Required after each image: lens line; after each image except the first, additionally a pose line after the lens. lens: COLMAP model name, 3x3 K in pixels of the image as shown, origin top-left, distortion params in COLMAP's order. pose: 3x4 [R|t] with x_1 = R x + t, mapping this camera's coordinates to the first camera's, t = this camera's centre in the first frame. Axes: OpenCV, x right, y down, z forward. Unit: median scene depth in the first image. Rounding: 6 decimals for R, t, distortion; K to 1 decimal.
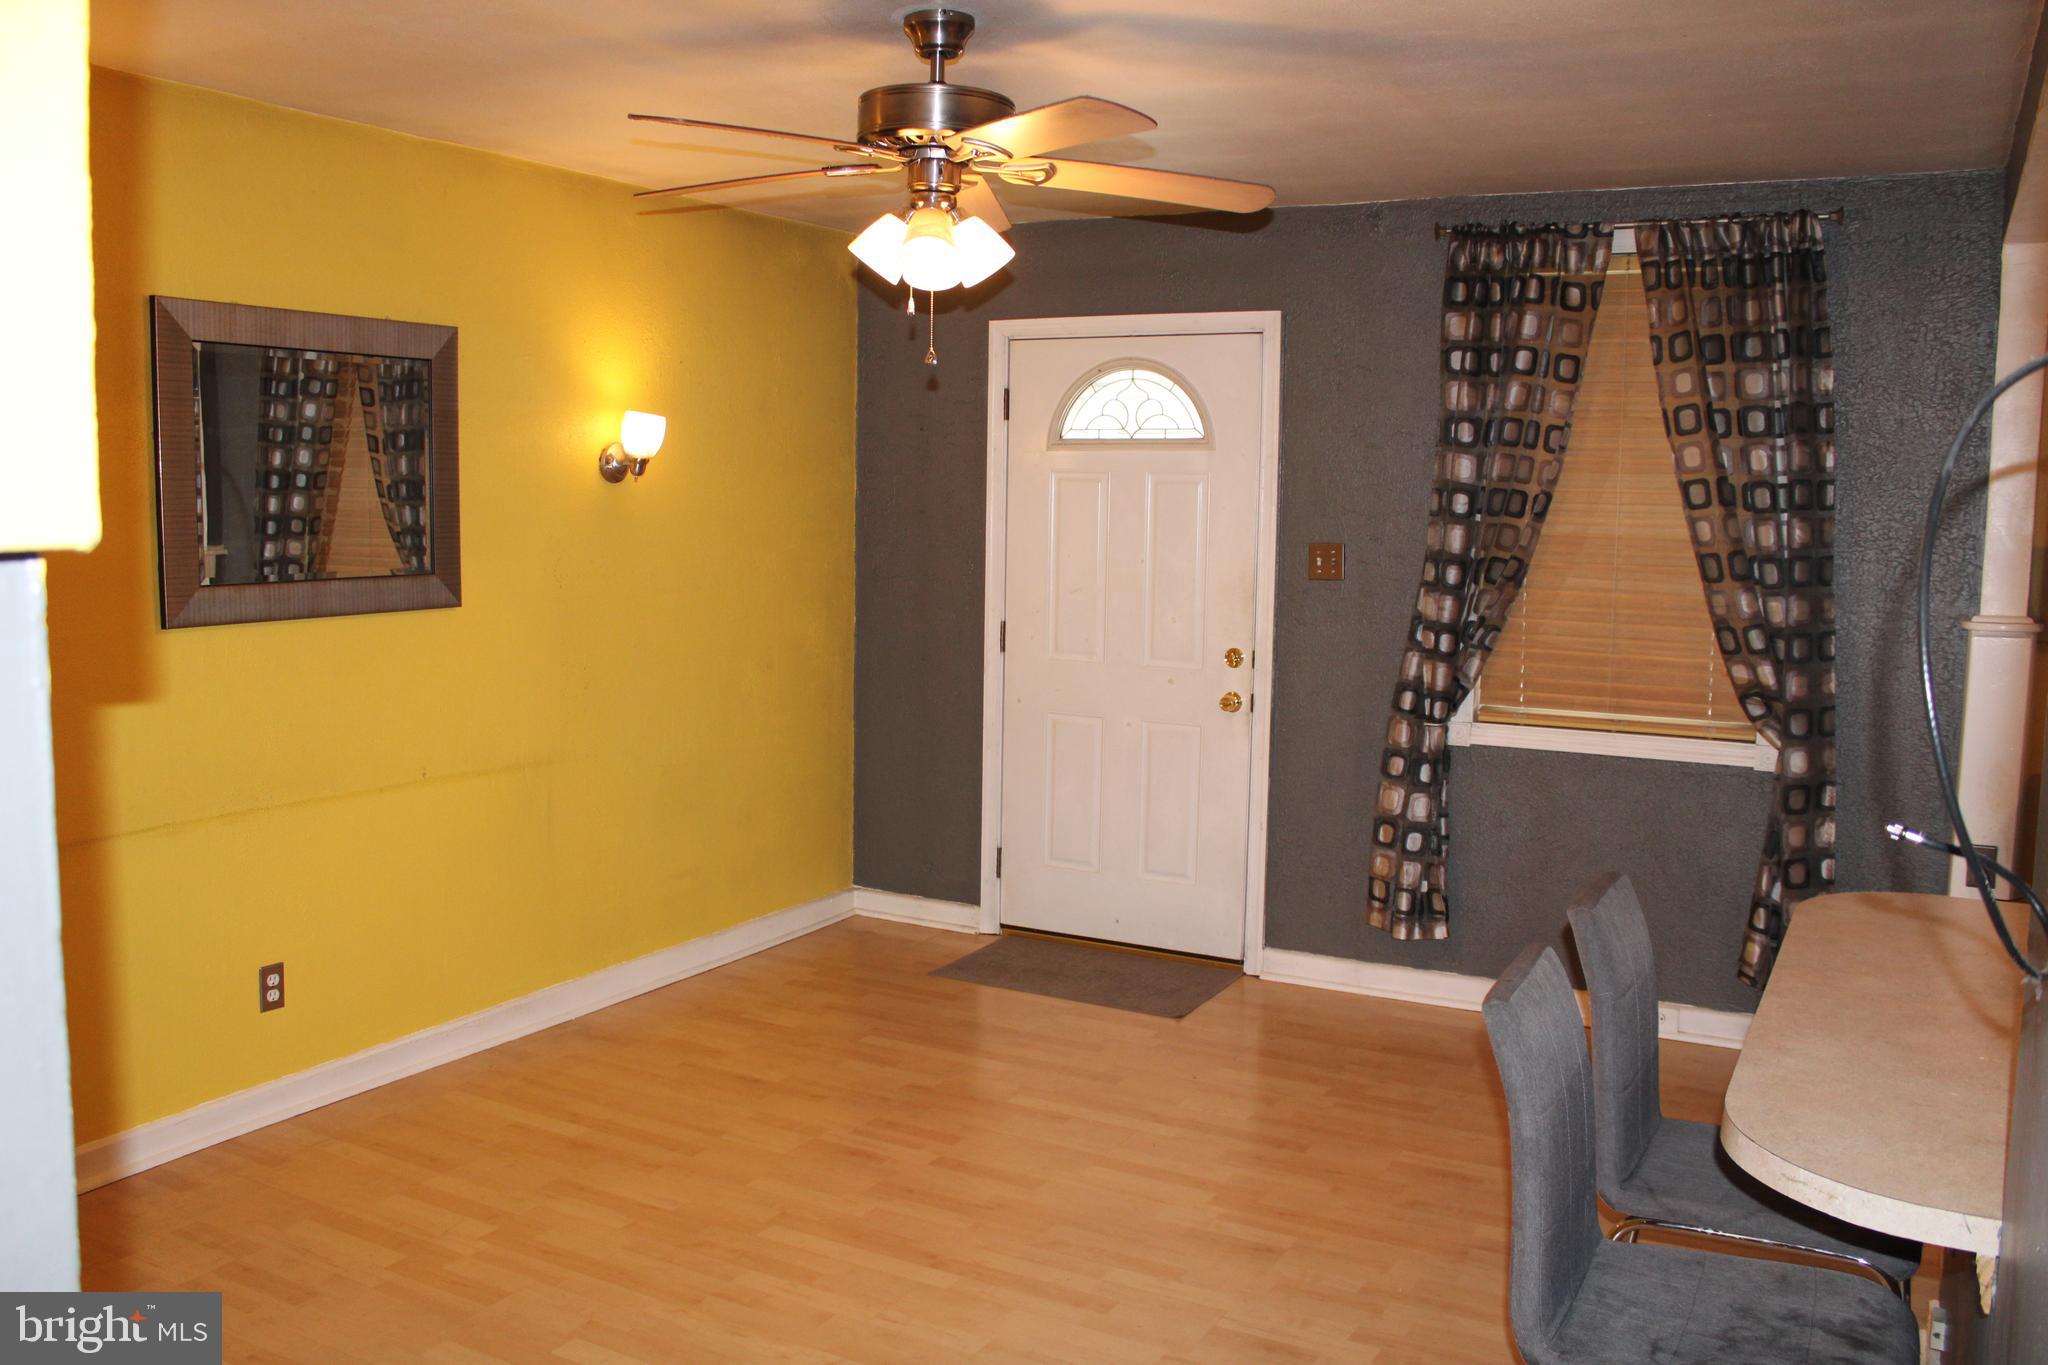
lens RADIAL K [[1722.1, 0, 1024.0], [0, 1722.1, 682.5], [0, 0, 1]] dist [-0.167574, 0.148014]
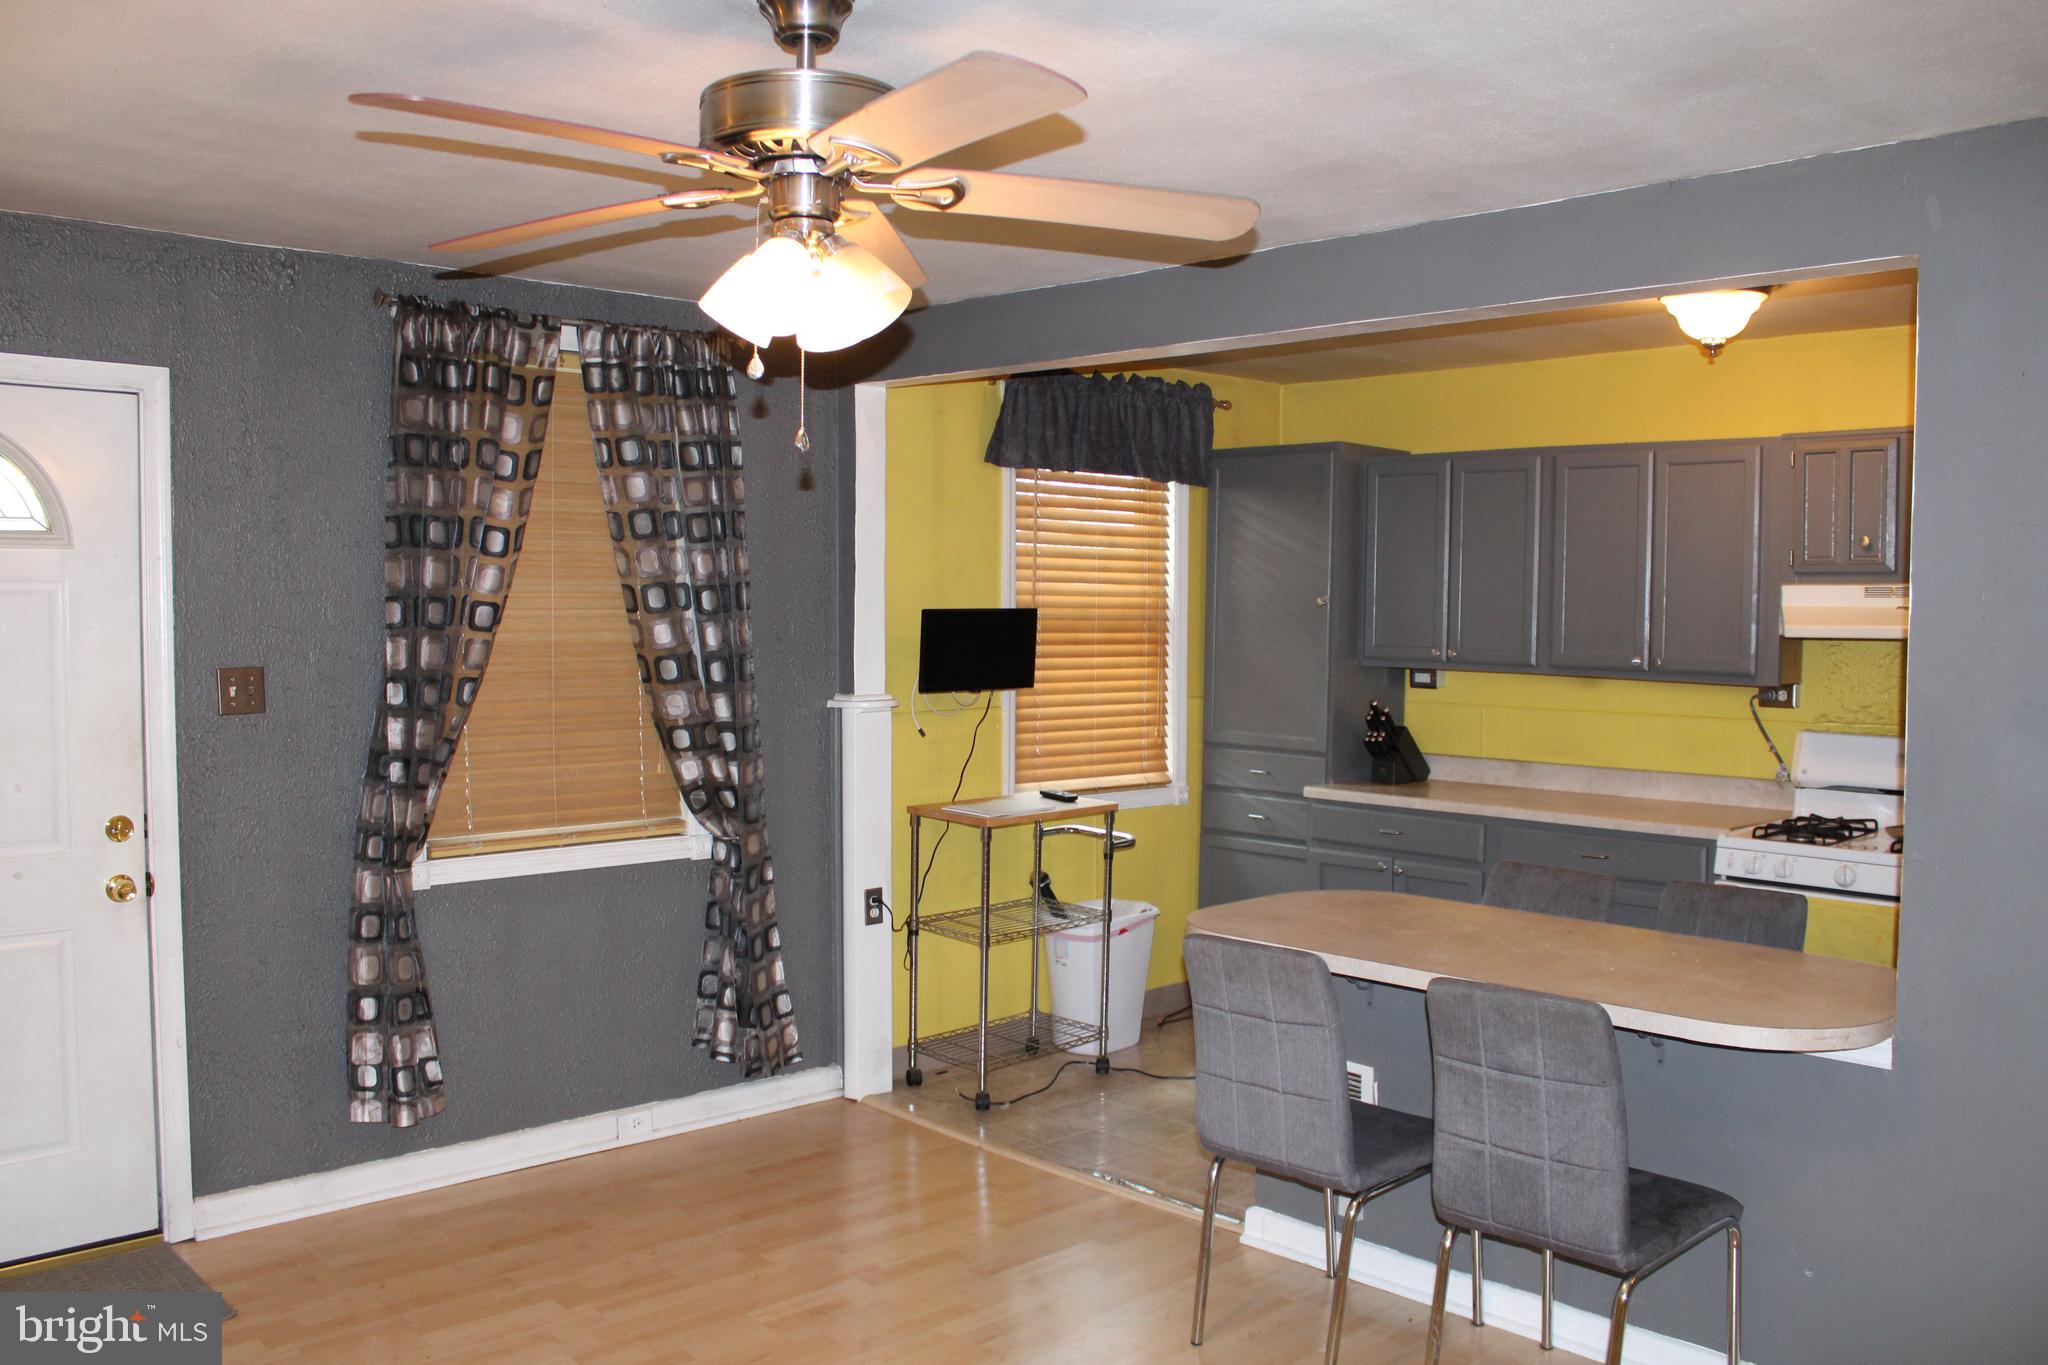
lens RADIAL K [[1722.1, 0, 1024.0], [0, 1722.1, 682.5], [0, 0, 1]] dist [-0.167574, 0.148014]
pose [[0.300775, -0.059163, 0.951858, -0.483354], [0.101526, 0.994389, 0.029726, -0.064779], [-0.948276, 0.087697, 0.305094, 0.448179]]
